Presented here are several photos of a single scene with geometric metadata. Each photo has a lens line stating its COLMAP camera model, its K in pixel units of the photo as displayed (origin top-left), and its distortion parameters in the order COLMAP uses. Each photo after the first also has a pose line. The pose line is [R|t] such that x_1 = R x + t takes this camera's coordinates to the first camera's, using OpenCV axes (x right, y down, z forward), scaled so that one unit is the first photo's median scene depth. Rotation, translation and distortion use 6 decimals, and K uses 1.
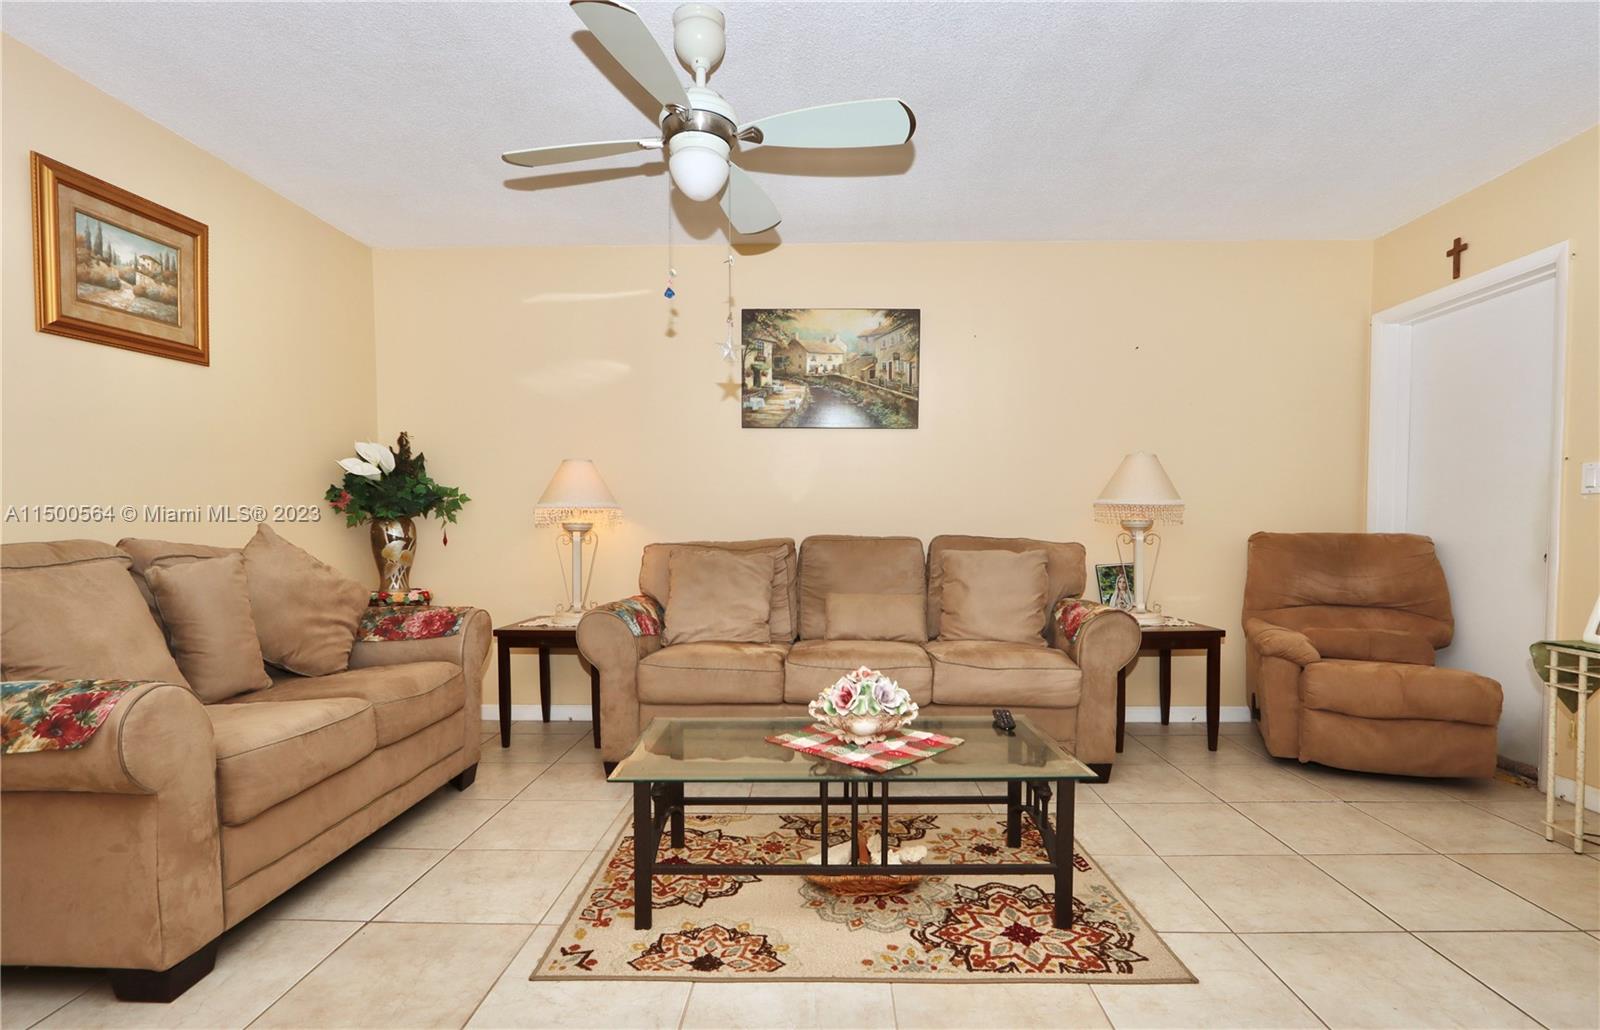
lens RADIAL K [[761.4, 0, 819.3], [0, 761.4, 555.2], [0, 0, 1]] dist [-0.014752, 0.000472]
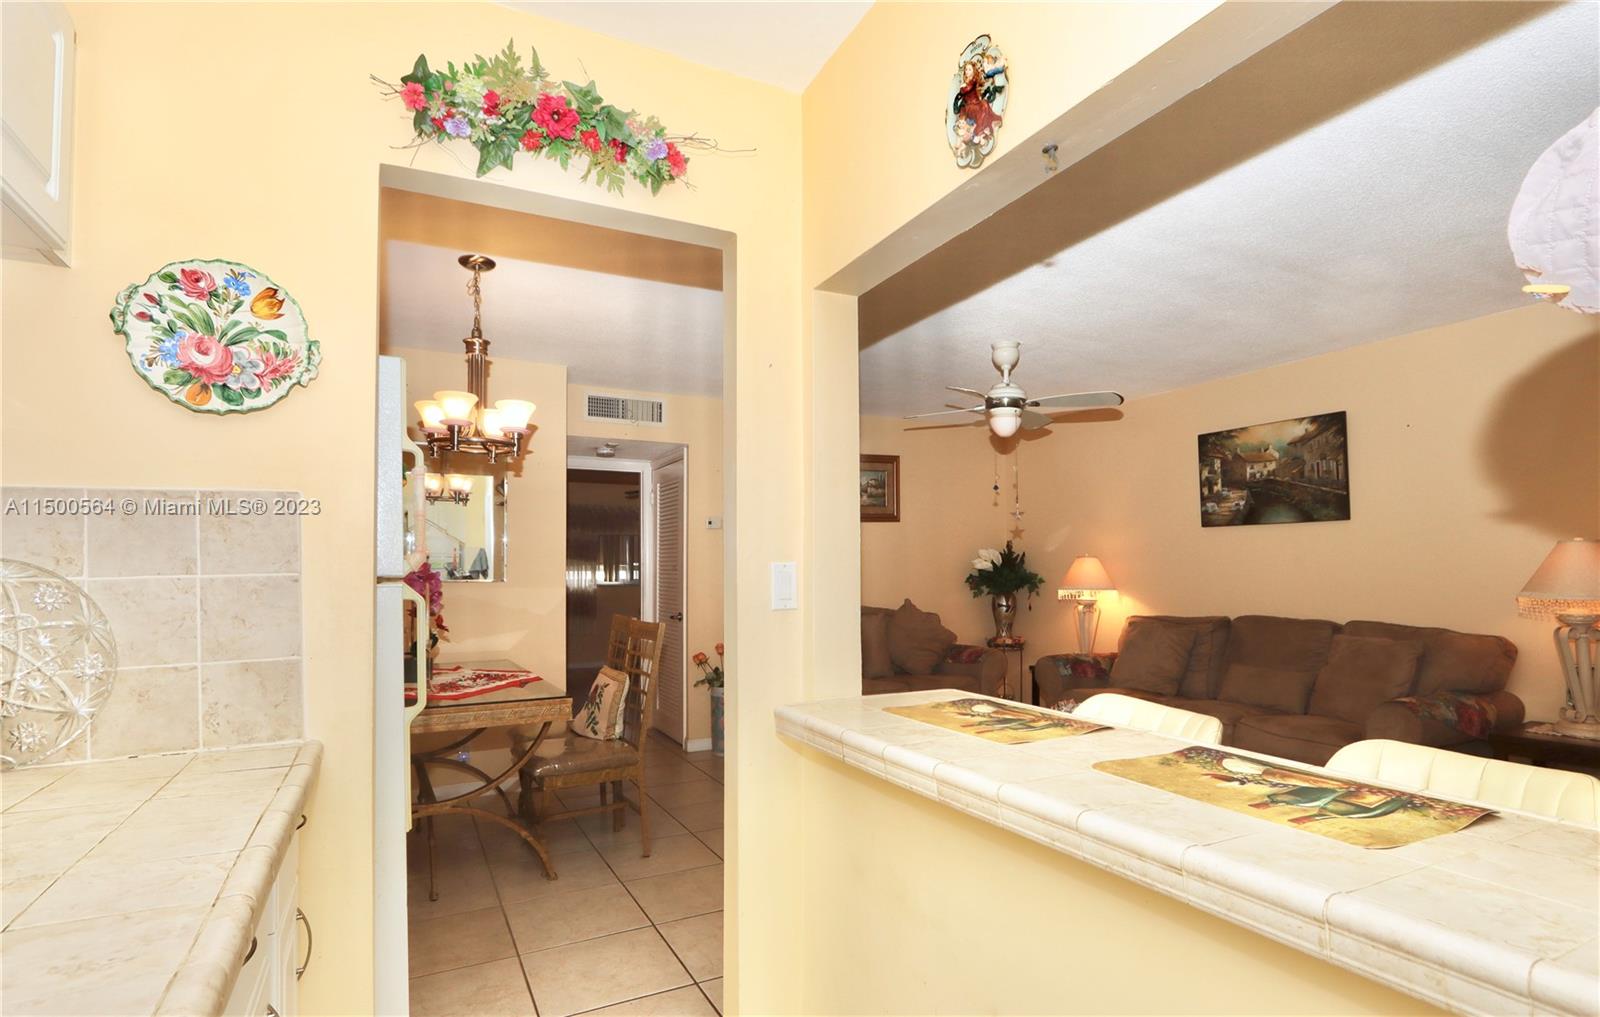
lens RADIAL K [[798.2, 0, 802.1], [0, 798.2, 543.2], [0, 0, 1]] dist [-0.000340, 0.000085]
pose [[0.472700, -0.033746, -0.880577, 0.779915], [-0.037532, 0.997589, -0.058377, -0.040205], [0.880424, 0.060645, 0.470294, -0.211693]]
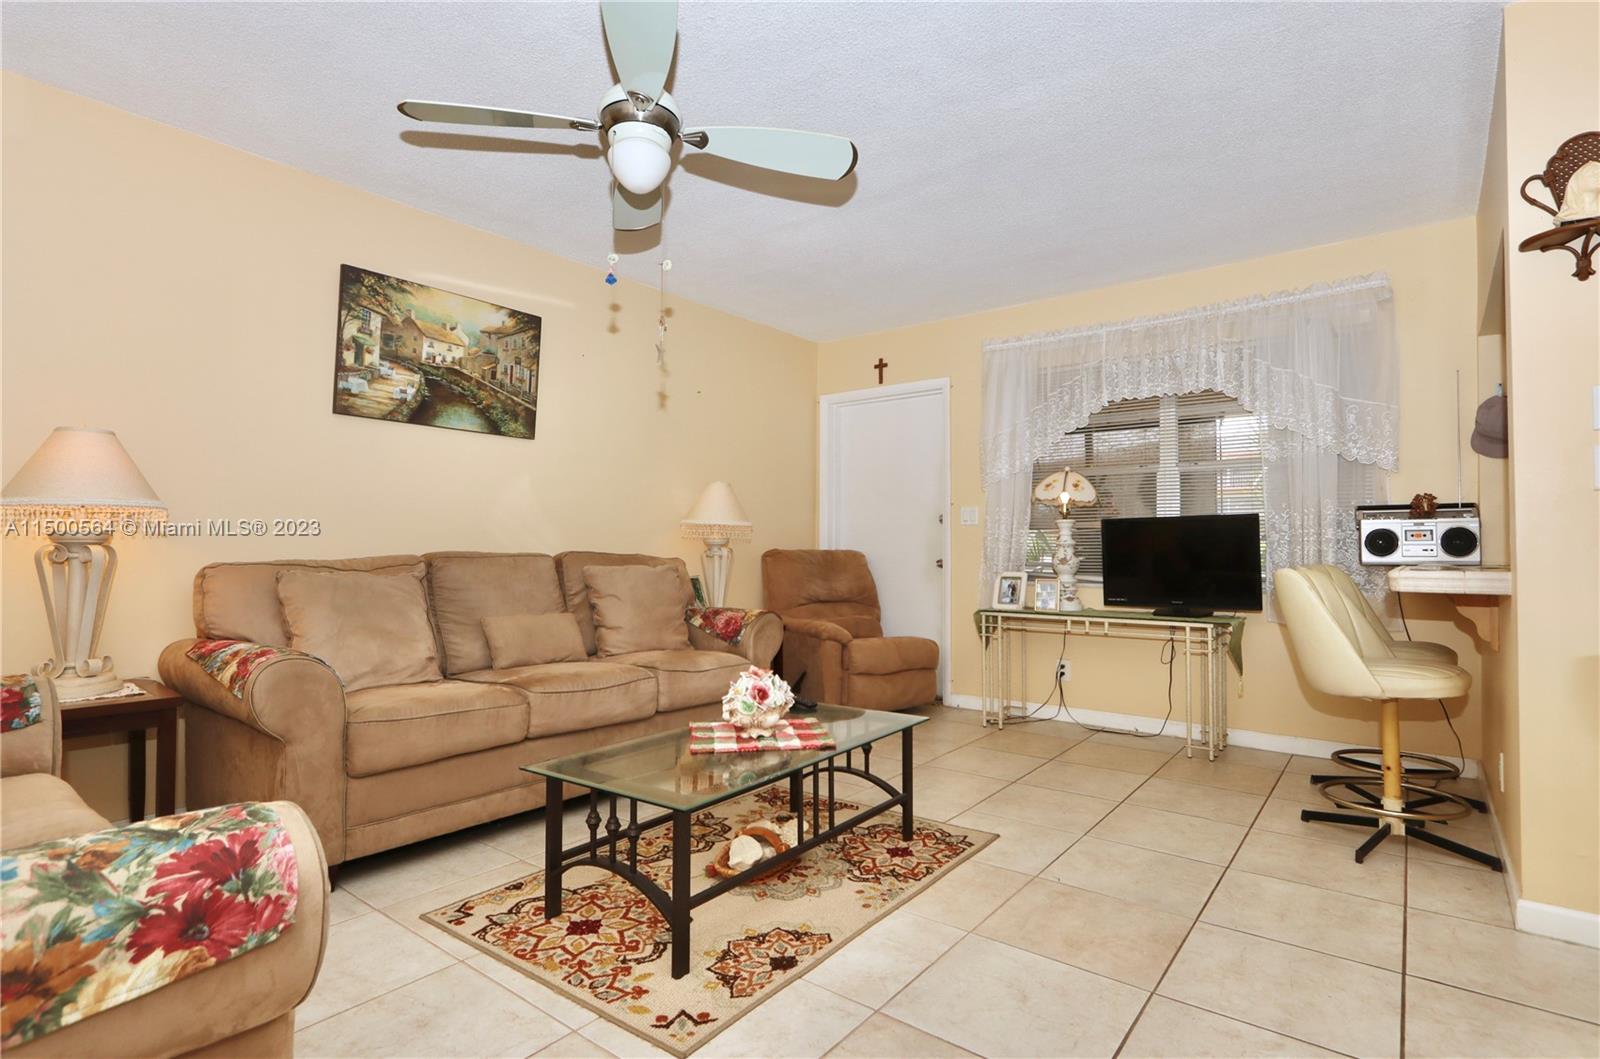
lens RADIAL K [[795.8, 0, 800.0], [0, 795.8, 529.5], [0, 0, 1]] dist [-0.013104, -0.000321]
pose [[0.597900, 0.022031, 0.801268, -0.480965], [0.032645, 0.998124, -0.051804, 0.008090], [-0.800906, 0.057131, 0.596059, 0.154287]]
